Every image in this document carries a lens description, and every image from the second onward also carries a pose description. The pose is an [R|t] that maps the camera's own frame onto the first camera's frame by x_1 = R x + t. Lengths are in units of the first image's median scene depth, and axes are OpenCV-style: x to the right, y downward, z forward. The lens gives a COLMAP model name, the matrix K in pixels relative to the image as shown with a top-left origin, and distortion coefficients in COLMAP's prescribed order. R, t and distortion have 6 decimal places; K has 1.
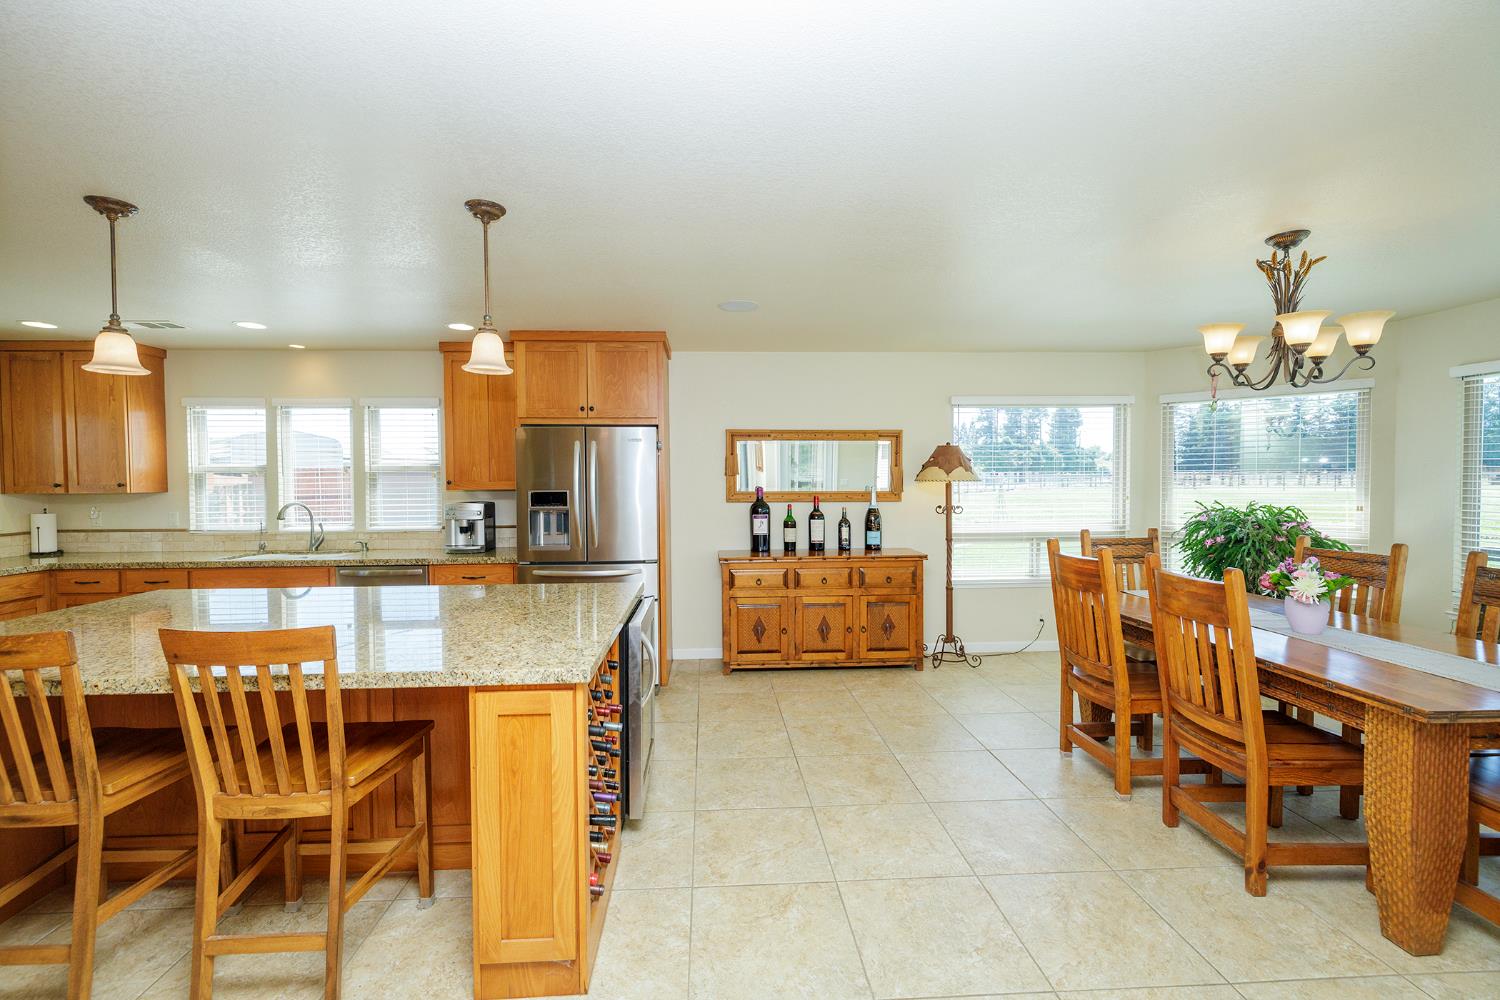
lens RADIAL K [[627.2, 0, 742.6], [0, 627.2, 492.2], [0, 0, 1]] dist [-0.000825, 0.000113]
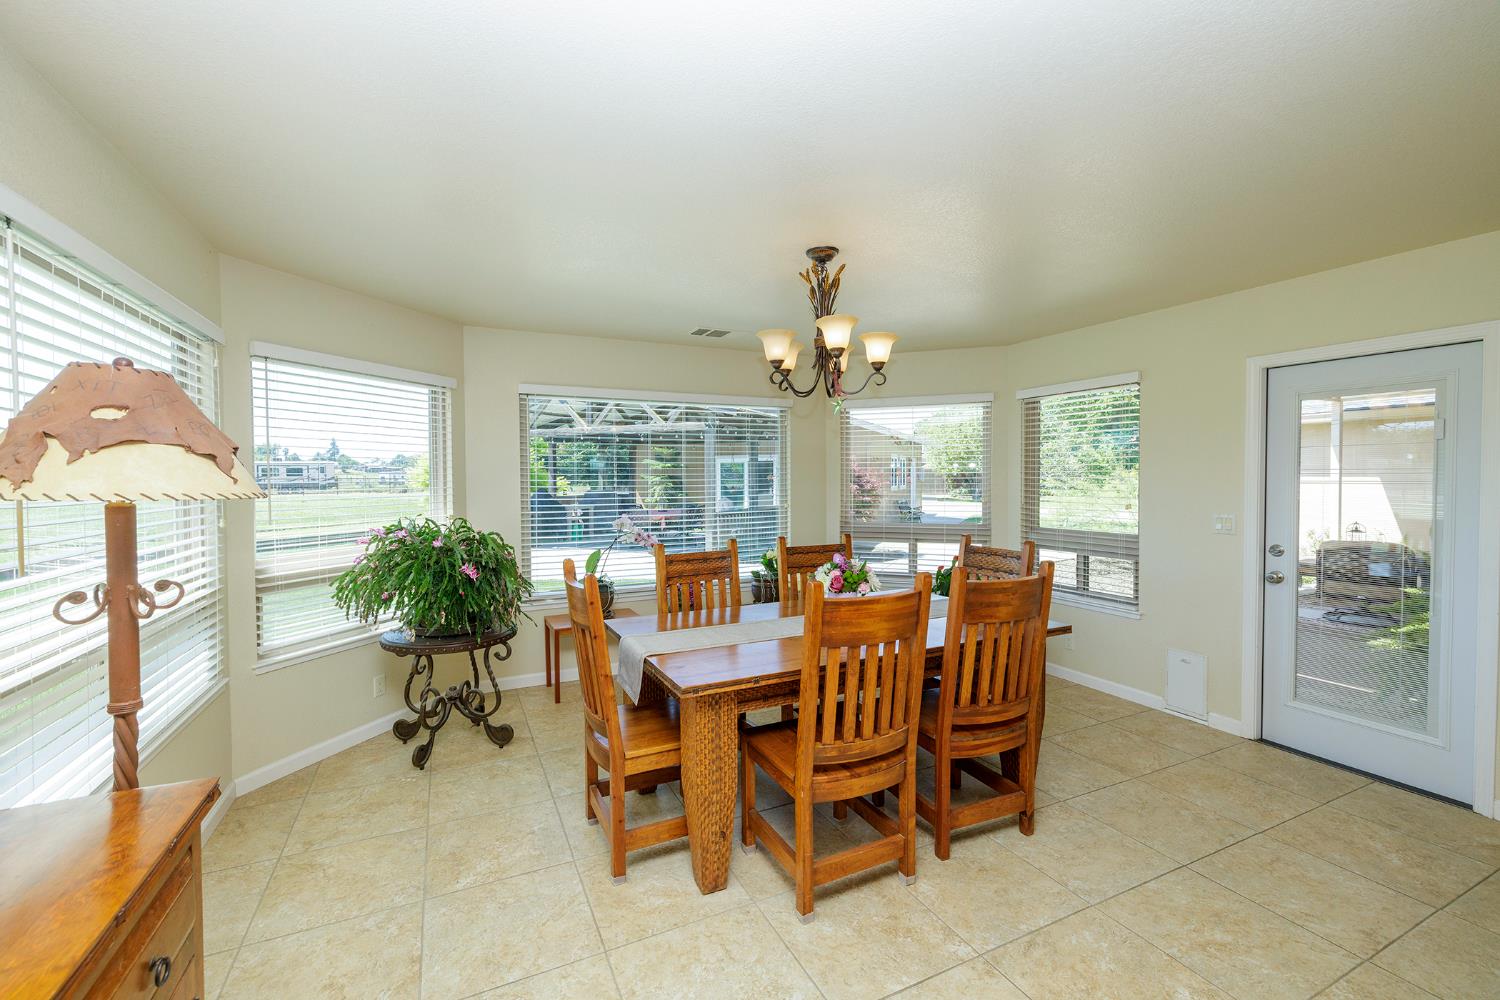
lens RADIAL K [[627.2, 0, 742.6], [0, 627.2, 492.2], [0, 0, 1]] dist [-0.000825, 0.000113]
pose [[-0.376708, -0.011844, 0.926256, -0.046343], [0.023113, 0.999487, 0.022180, -0.029741], [-0.926044, 0.029764, -0.376241, 1.306741]]
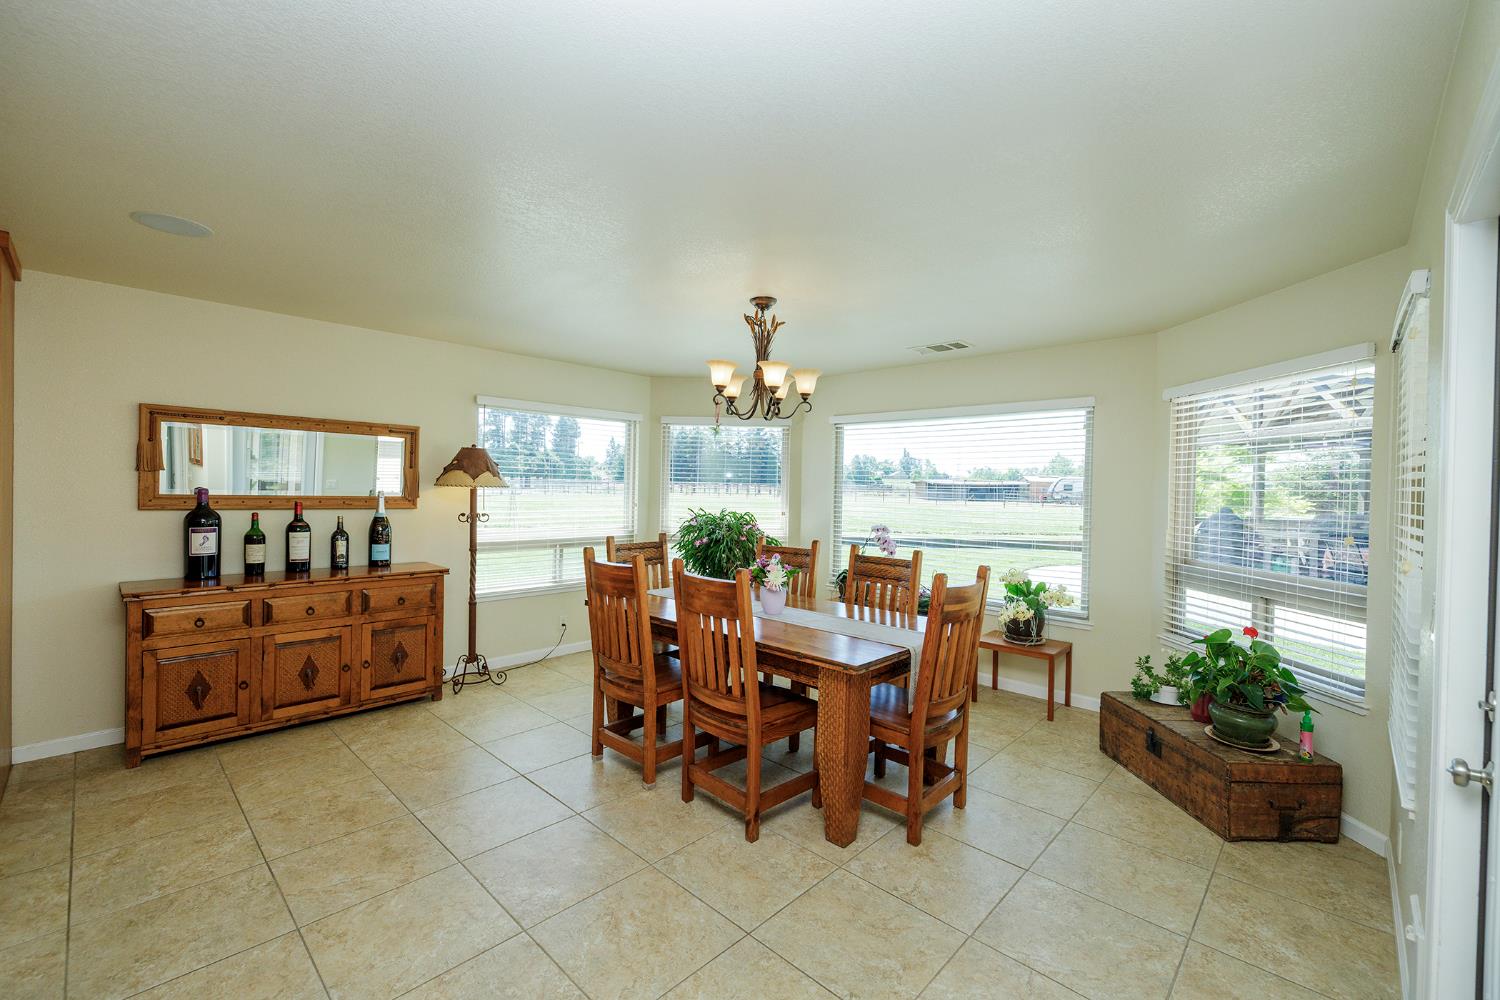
lens RADIAL K [[627.2, 0, 742.6], [0, 627.2, 492.2], [0, 0, 1]] dist [-0.000825, 0.000113]
pose [[0.732791, 0.016872, 0.680245, -0.012564], [-0.012024, 0.999858, -0.011846, -0.005065], [-0.680347, 0.000501, 0.732890, 0.087615]]
